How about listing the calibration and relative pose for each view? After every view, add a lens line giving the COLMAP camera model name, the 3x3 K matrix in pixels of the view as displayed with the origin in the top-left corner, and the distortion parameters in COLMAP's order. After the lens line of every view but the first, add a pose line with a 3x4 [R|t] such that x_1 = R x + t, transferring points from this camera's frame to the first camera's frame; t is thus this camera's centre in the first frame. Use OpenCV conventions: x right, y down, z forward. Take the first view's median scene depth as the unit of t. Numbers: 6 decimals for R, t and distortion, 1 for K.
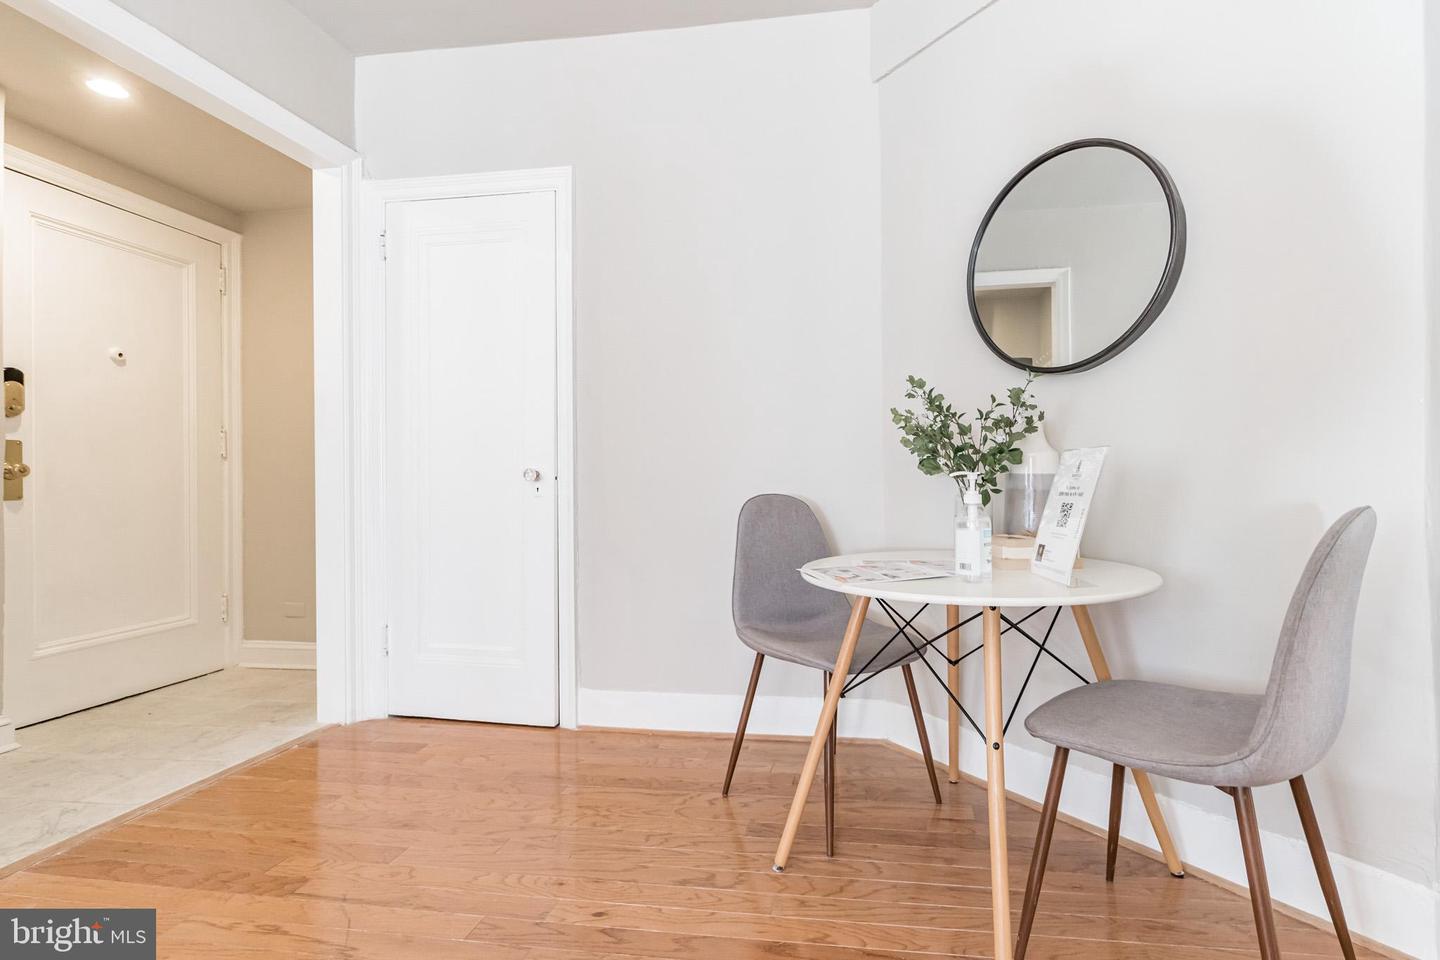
lens RADIAL K [[663.9, 0, 696.8], [0, 663.9, 474.5], [0, 0, 1]] dist [-0.015515, -0.000320]
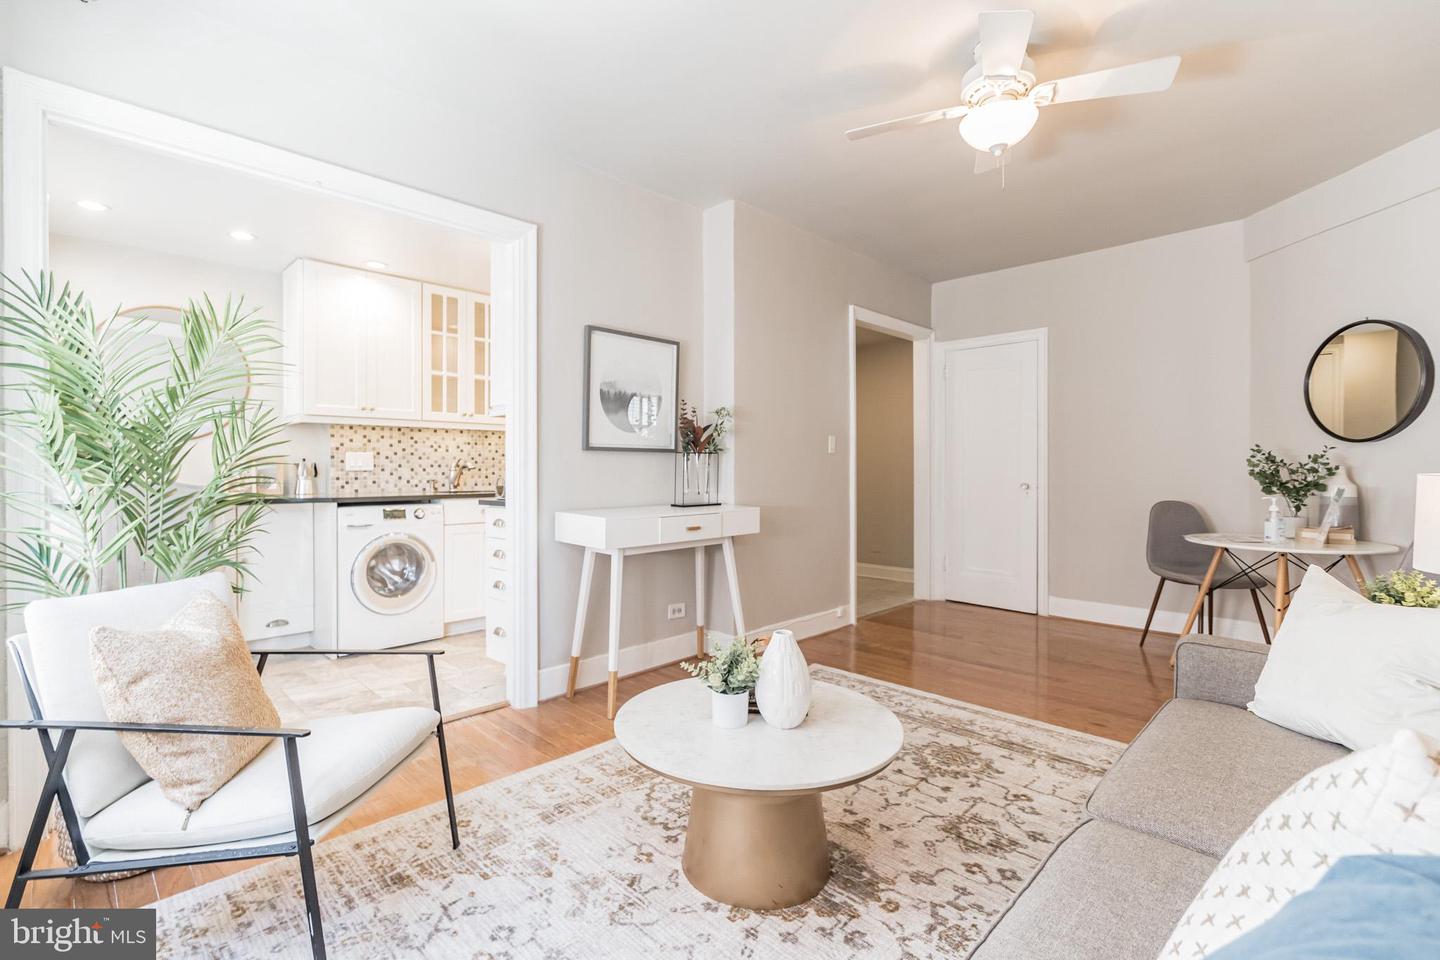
lens RADIAL K [[663.9, 0, 696.8], [0, 663.9, 474.5], [0, 0, 1]] dist [-0.015515, -0.000320]
pose [[0.877848, 0.015613, -0.478685, -0.190539], [-0.004877, 0.999708, 0.023663, -0.091710], [0.478915, -0.018438, 0.877668, -1.412886]]
